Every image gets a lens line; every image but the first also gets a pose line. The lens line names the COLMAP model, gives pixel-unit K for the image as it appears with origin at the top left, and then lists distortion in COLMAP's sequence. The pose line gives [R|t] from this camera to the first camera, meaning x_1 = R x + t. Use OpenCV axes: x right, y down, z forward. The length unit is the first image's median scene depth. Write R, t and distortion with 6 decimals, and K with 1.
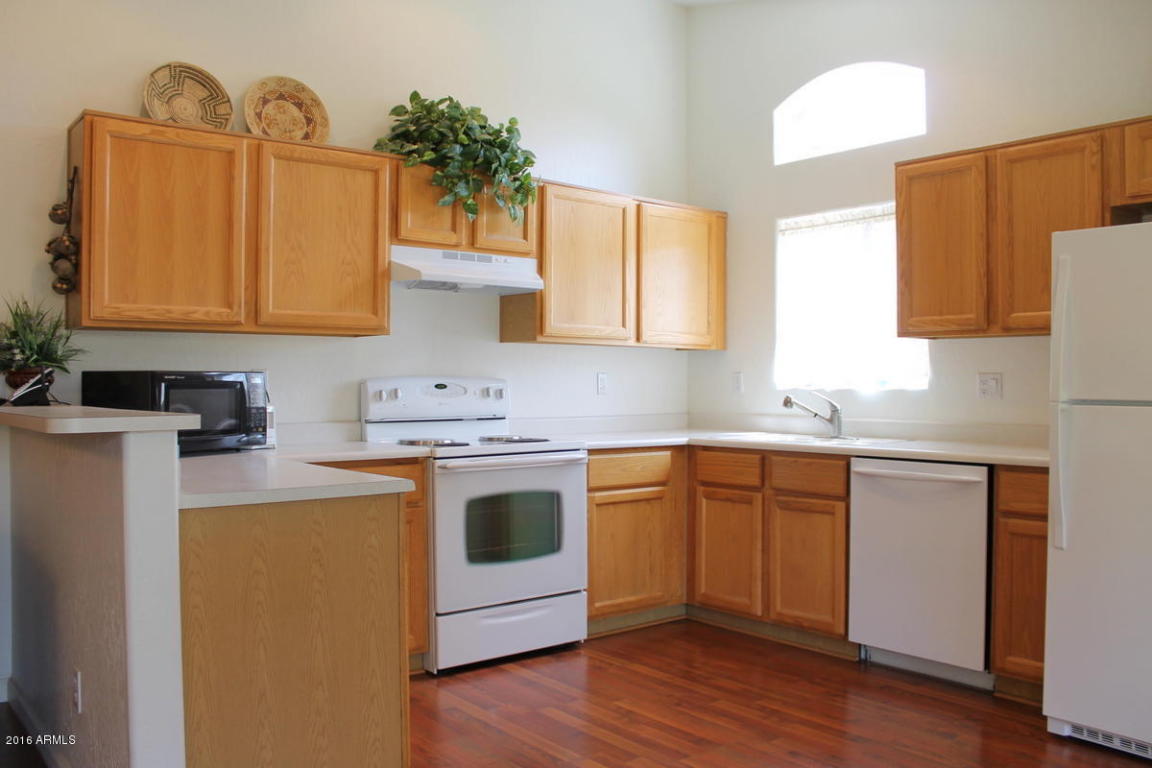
lens RADIAL K [[1007.8, 0, 575.1], [0, 1007.8, 407.1], [0, 0, 1]] dist [-0.178712, 0.179783]
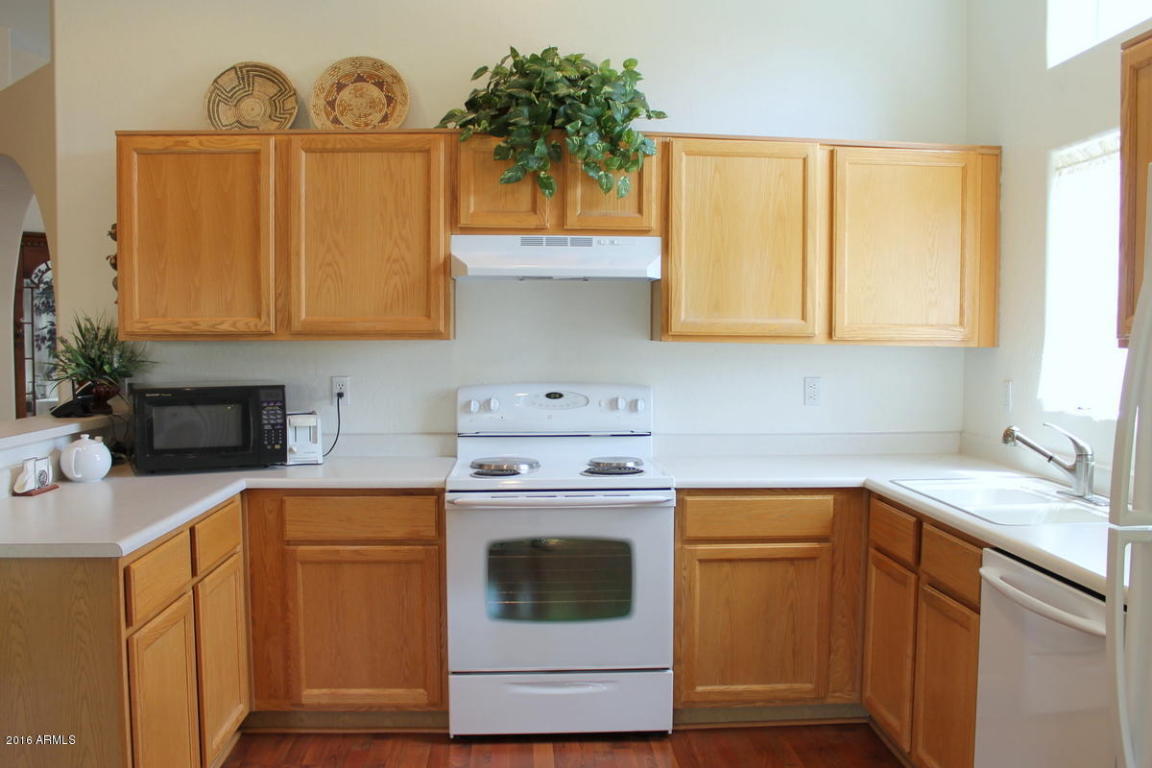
lens RADIAL K [[1038.7, 0, 576.3], [0, 1038.7, 402.9], [0, 0, 1]] dist [-0.181387, 0.193546]
pose [[0.803316, 0.042663, -0.594023, 0.428539], [-0.014931, 0.998560, 0.051525, -0.064490], [0.595365, -0.032521, 0.802797, 0.340650]]
